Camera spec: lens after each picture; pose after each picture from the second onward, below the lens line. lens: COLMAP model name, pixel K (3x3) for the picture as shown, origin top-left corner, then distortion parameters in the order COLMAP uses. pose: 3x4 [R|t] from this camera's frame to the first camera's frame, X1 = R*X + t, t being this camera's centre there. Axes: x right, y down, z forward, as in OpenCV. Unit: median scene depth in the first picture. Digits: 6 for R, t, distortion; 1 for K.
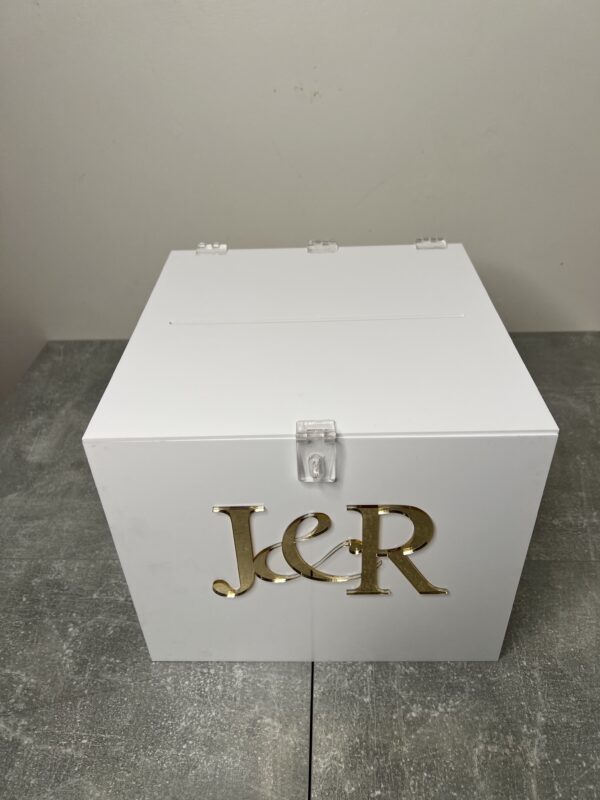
lens RADIAL K [[600.8, 0, 301.3], [0, 600.8, 397.0], [0, 0, 1]] dist [0.024322, -0.042783]
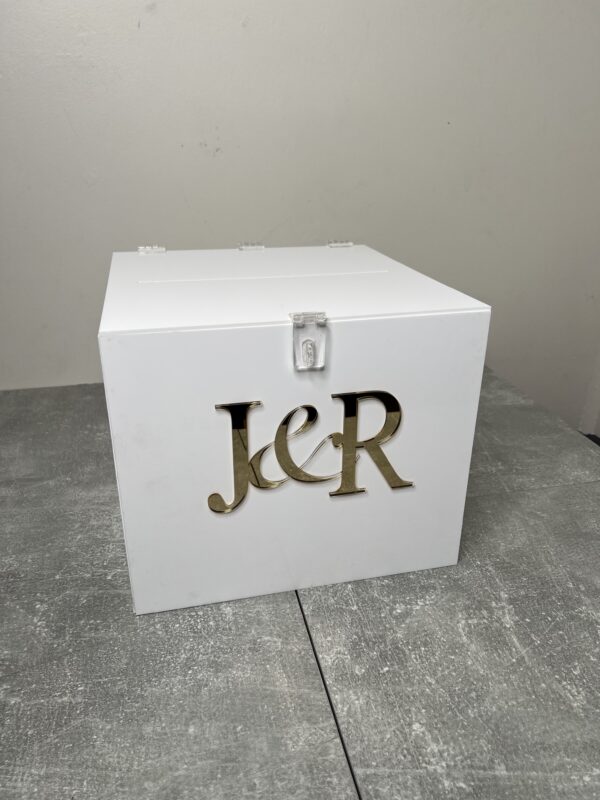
lens RADIAL K [[600.8, 0, 296.1], [0, 600.8, 407.1], [0, 0, 1]] dist [0.024322, -0.042783]
pose [[0.968462, -0.064400, 0.240693, -0.238752], [0.111109, 0.976276, -0.185849, 0.364017], [-0.223014, 0.206731, 0.952642, -0.069760]]
